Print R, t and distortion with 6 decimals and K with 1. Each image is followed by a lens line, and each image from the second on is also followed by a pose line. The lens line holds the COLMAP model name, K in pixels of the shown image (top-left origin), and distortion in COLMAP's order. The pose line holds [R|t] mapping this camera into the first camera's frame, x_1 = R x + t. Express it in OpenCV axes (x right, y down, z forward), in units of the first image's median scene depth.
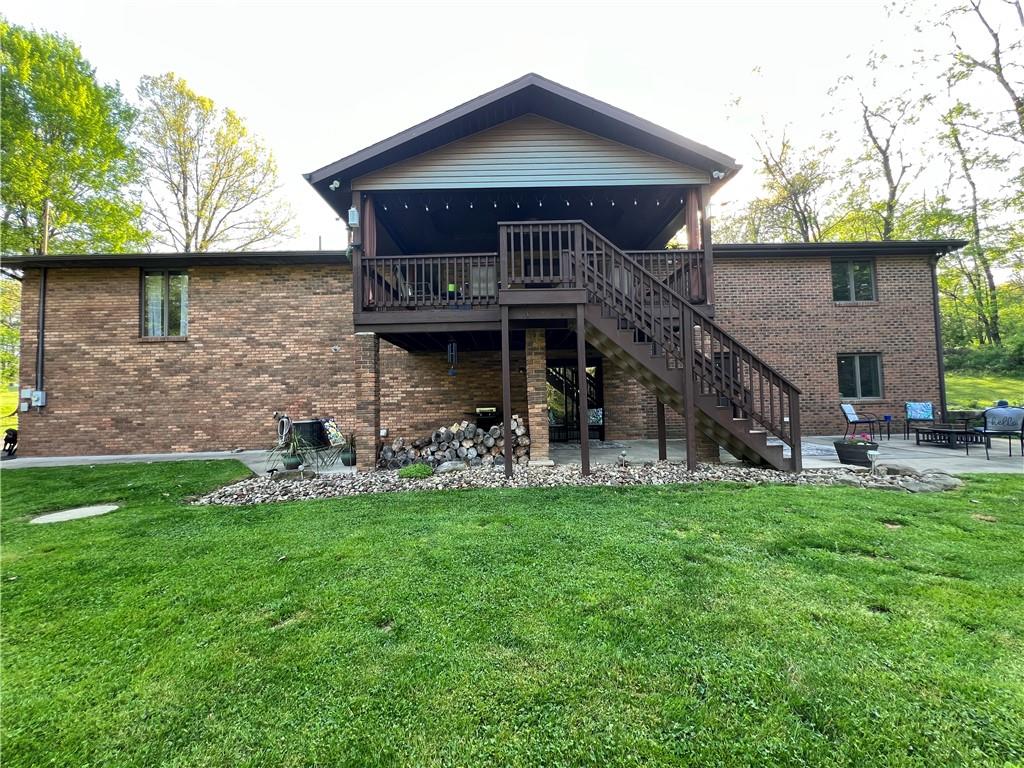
lens RADIAL K [[410.7, 0, 510.3], [0, 410.7, 379.0], [0, 0, 1]] dist [-0.003762, 0.000997]
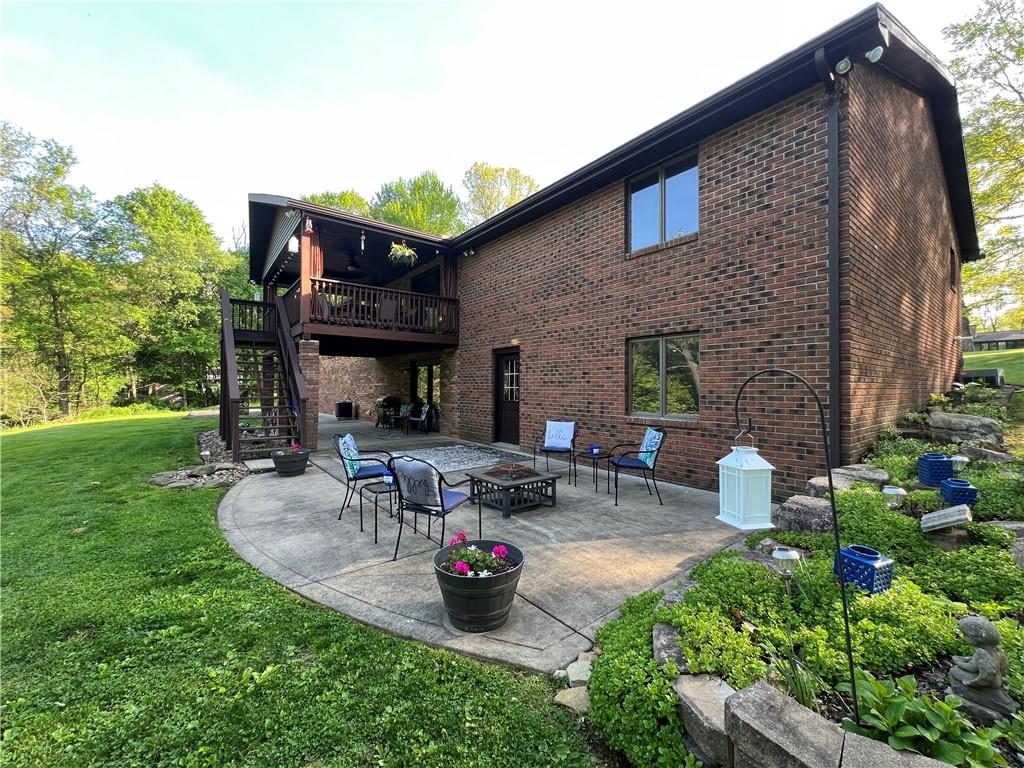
lens RADIAL K [[412.4, 0, 510.7], [0, 412.4, 386.8], [0, 0, 1]] dist [0.000497, 0.000007]
pose [[0.601764, 0.023335, -0.798333, 1.185293], [0.014612, 0.999084, 0.040217, -0.017920], [0.798540, -0.035867, 0.600872, 0.493739]]
